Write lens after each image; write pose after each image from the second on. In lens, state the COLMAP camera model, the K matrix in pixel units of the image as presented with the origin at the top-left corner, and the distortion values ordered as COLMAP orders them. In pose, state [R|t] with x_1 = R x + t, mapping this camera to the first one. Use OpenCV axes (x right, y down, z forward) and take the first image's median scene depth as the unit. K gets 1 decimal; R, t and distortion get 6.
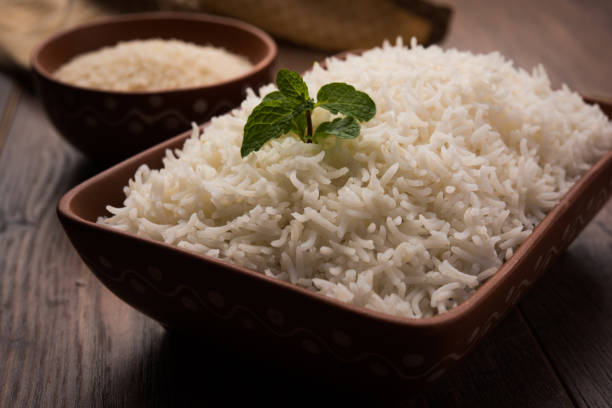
lens RADIAL K [[1068.4, 0, 304.3], [0, 1068.4, 203.4], [0, 0, 1]] dist [0.041303, 0.000000]
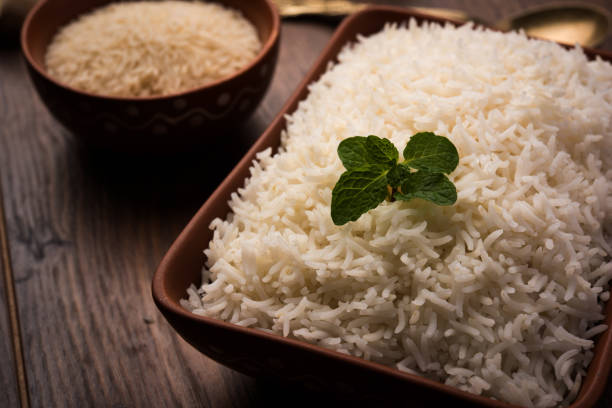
lens RADIAL K [[1068.4, 0, 307.3], [0, 1068.4, 202.6], [0, 0, 1]] dist [0.041303, 0.000000]
pose [[0.983252, -0.125338, 0.132307, -0.221554], [0.086580, 0.960060, 0.266061, -0.342370], [-0.160370, -0.250150, 0.954833, 0.065683]]
